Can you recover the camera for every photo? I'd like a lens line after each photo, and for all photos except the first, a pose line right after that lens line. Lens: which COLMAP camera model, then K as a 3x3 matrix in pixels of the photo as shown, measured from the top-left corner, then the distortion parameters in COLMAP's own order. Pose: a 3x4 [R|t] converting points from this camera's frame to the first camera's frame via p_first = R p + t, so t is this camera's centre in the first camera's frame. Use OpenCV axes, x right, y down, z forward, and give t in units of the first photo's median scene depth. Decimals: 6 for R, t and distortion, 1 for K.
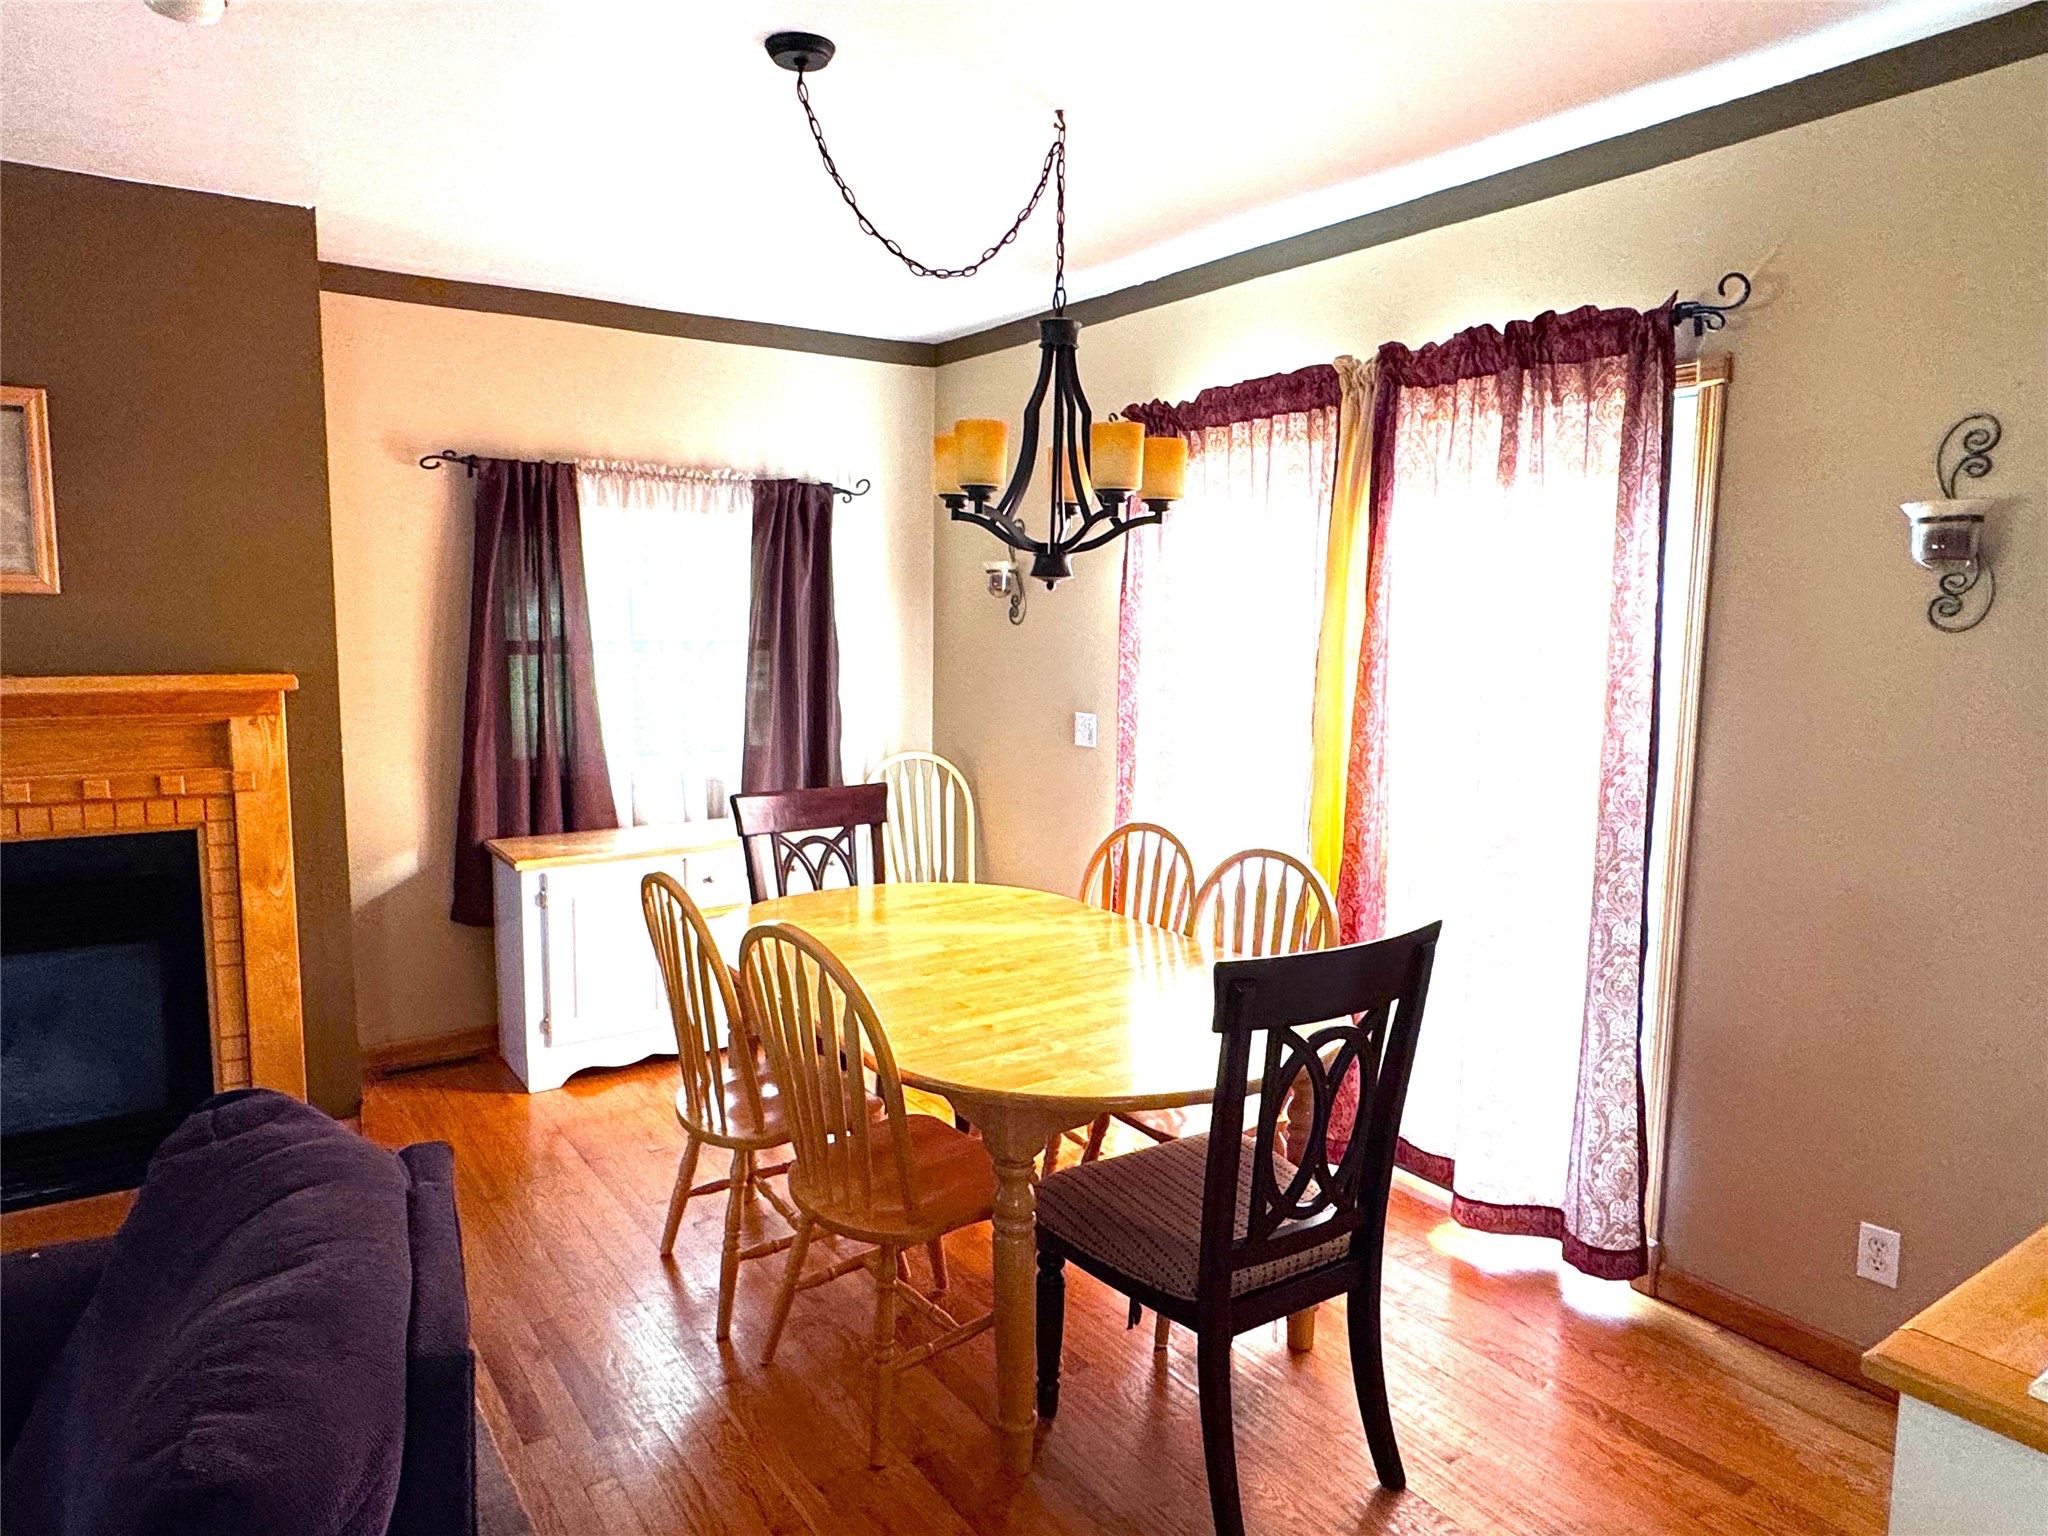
lens RADIAL K [[1265.1, 0, 1024.0], [0, 1265.1, 768.0], [0, 0, 1]] dist [-0.005199, -0.002169]
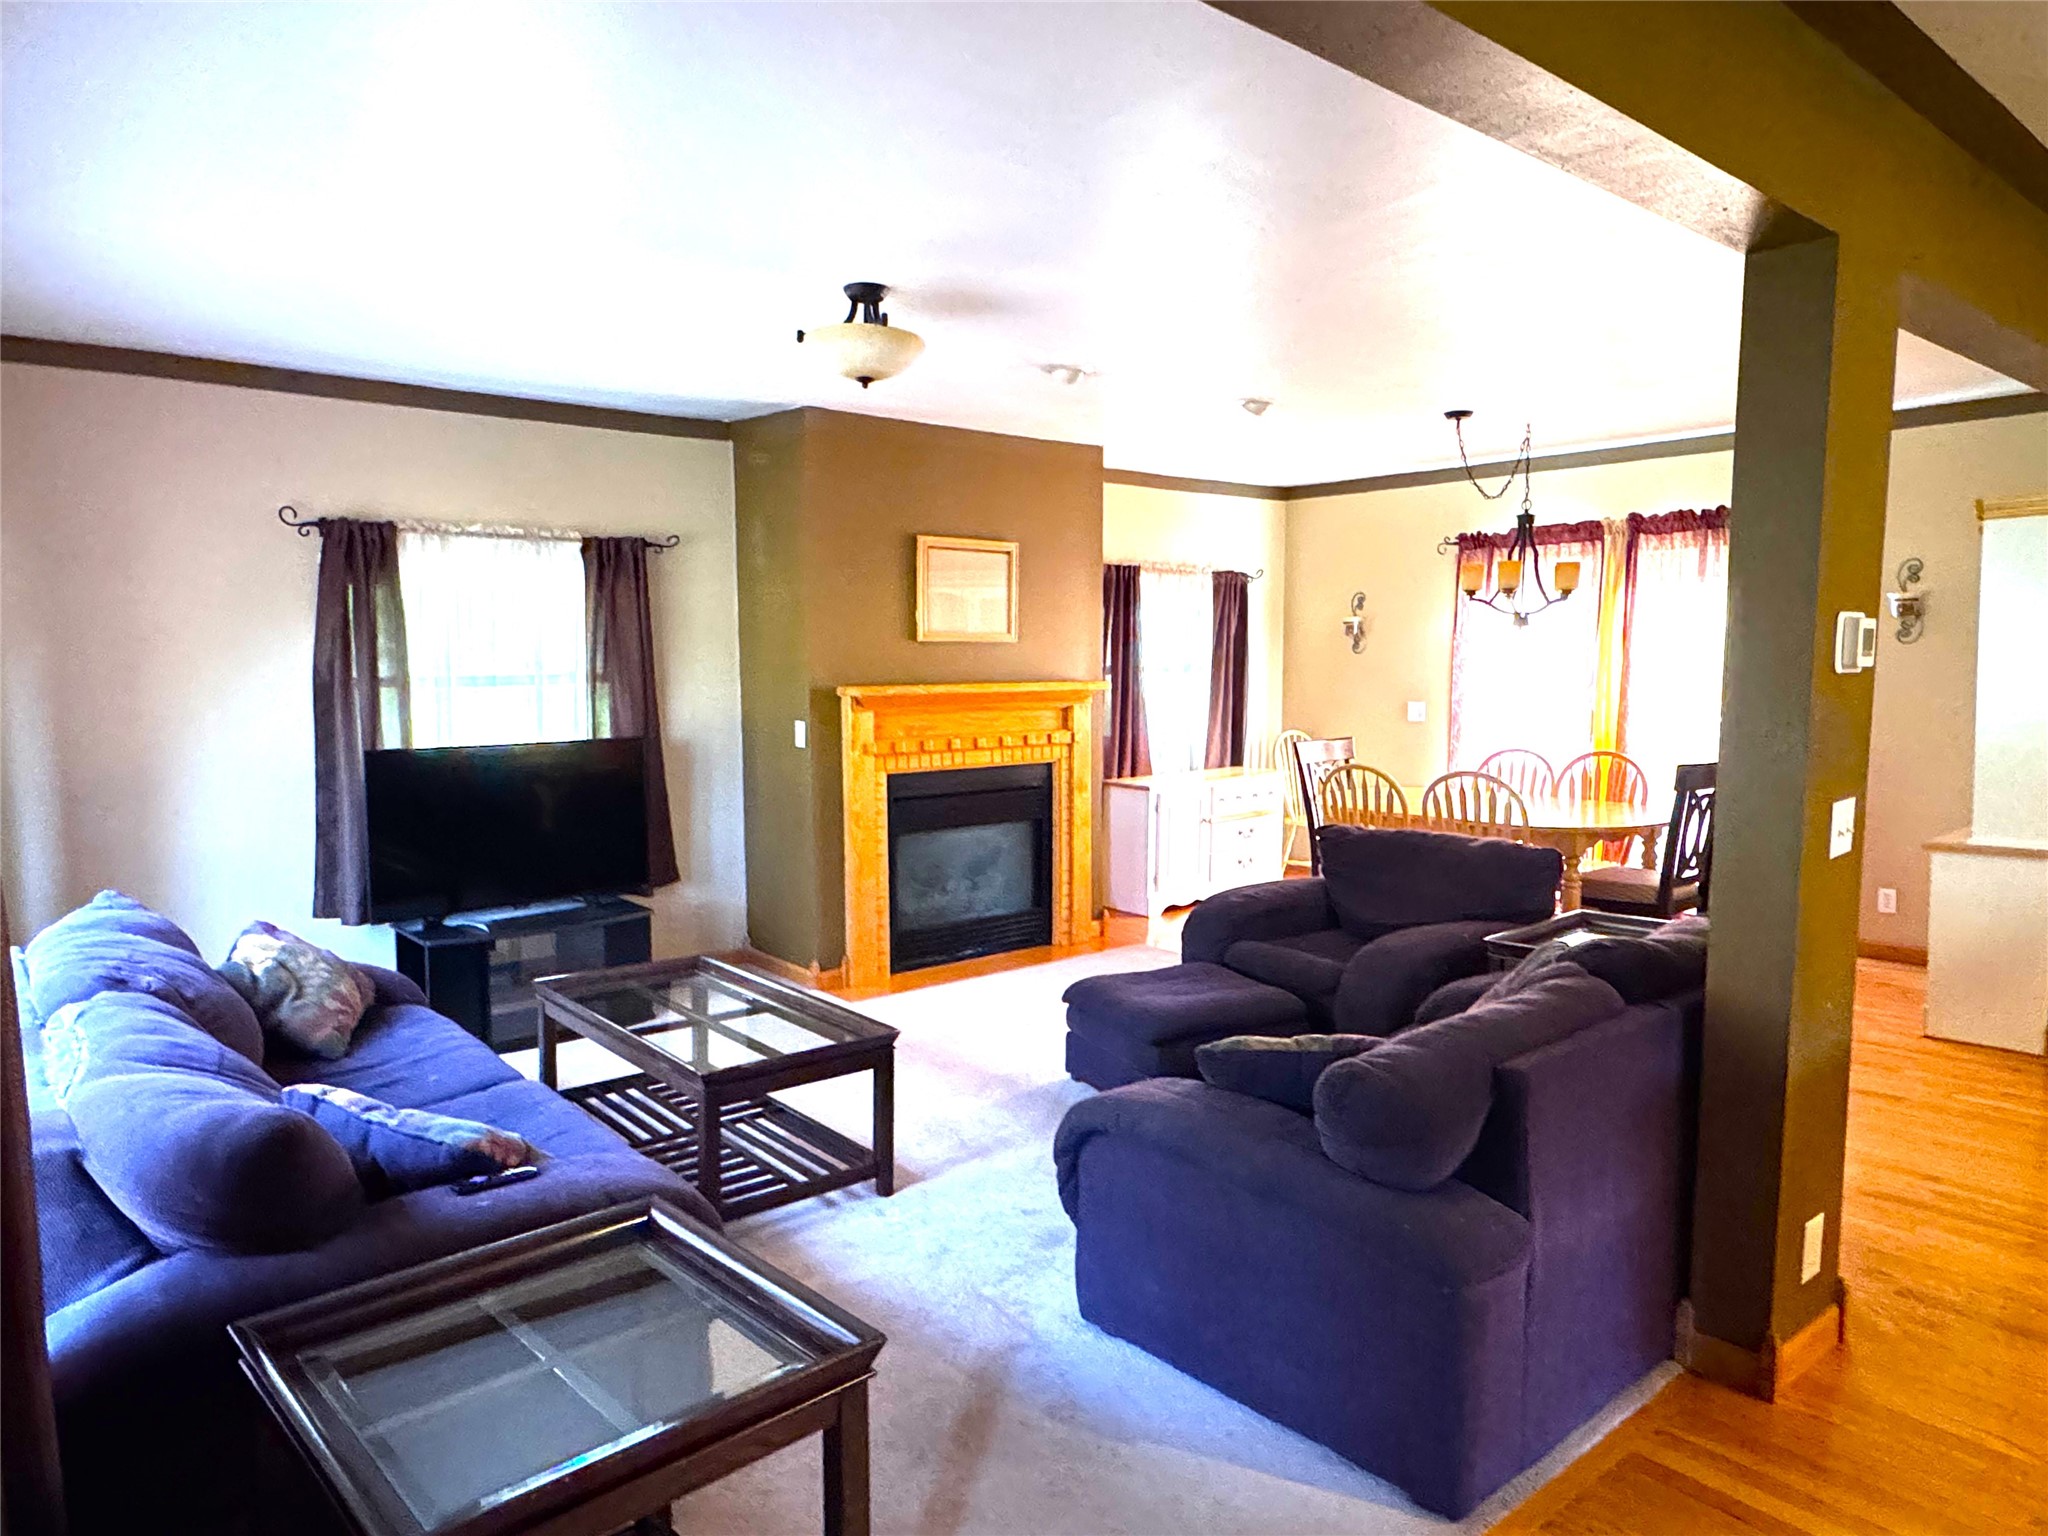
lens RADIAL K [[1311.2, 0, 988.4], [0, 1311.2, 781.2], [0, 0, 1]] dist [-0.005710, -0.002443]
pose [[0.995450, -0.027764, 0.091154, -0.961941], [0.030145, 0.999237, -0.024852, 0.127710], [-0.090395, 0.027486, 0.995527, -1.027869]]
